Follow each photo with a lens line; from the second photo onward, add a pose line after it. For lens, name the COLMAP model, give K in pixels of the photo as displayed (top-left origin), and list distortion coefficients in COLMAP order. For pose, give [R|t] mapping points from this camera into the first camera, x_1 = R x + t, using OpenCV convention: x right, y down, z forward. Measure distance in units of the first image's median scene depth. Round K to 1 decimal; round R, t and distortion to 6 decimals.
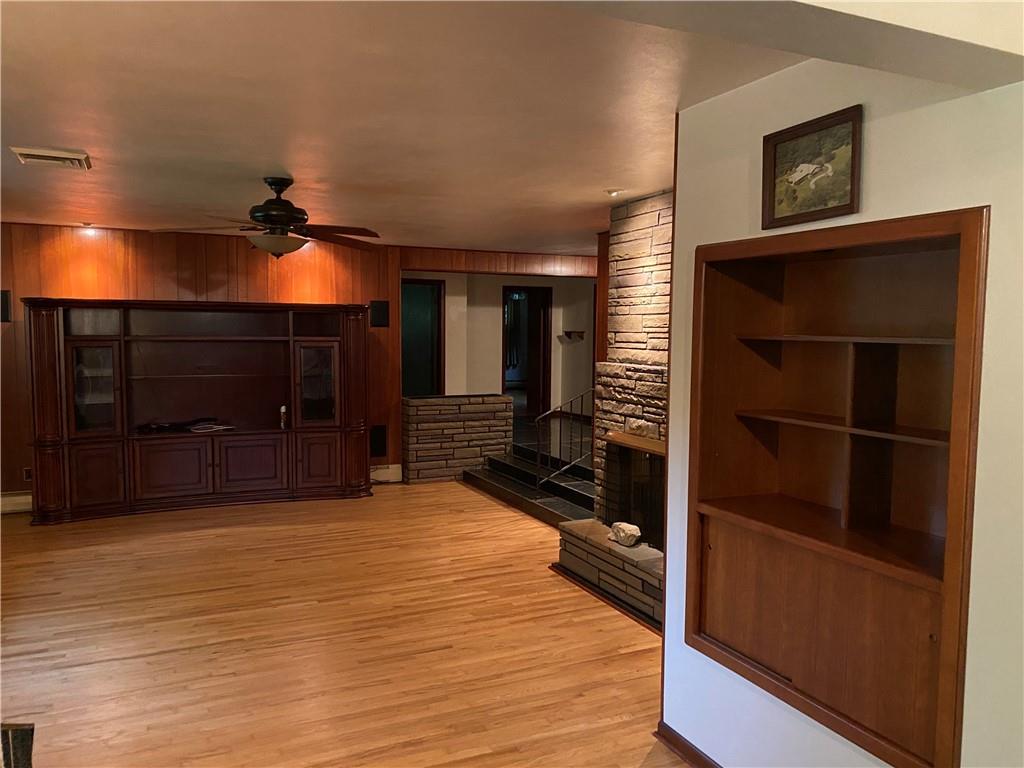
lens RADIAL K [[778.0, 0, 511.6], [0, 778.0, 383.3], [0, 0, 1]] dist [0.040651, -0.044845]
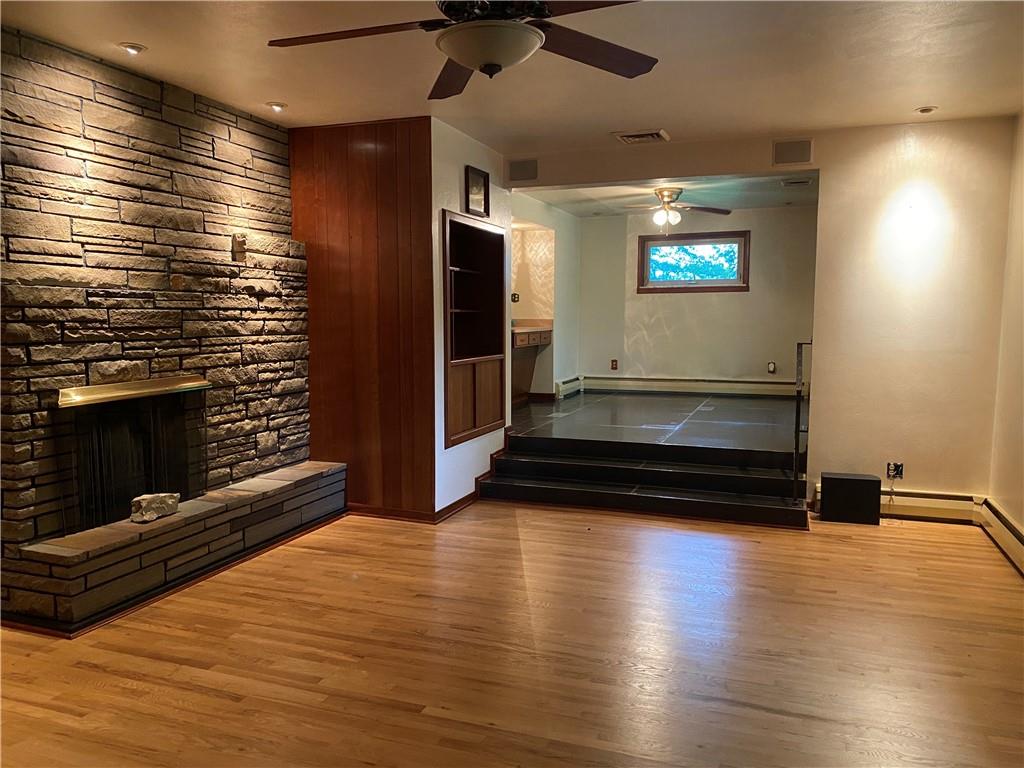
lens RADIAL K [[778.0, 0, 507.5], [0, 778.0, 388.3], [0, 0, 1]] dist [0.040651, -0.044845]
pose [[-0.706873, -0.075482, 0.703302, -0.628897], [0.042849, 0.987894, 0.149093, -0.023564], [-0.706042, 0.135525, -0.695081, 1.246032]]
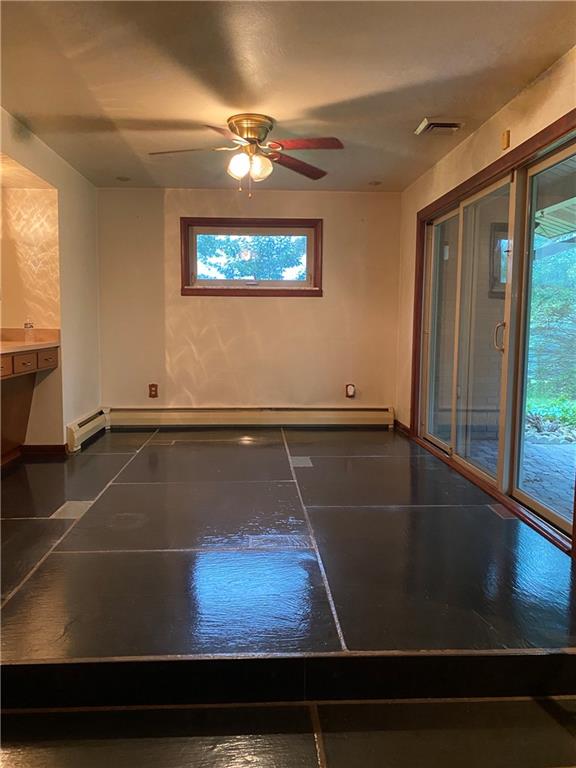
lens RADIAL K [[583.5, 0, 286.9], [0, 583.5, 384.1], [0, 0, 1]] dist [0.040651, -0.044845]
pose [[-0.928898, -0.058800, 0.365639, -0.274118], [0.004480, 0.985458, 0.169859, 0.006997], [-0.370310, 0.159419, -0.915126, 0.831951]]
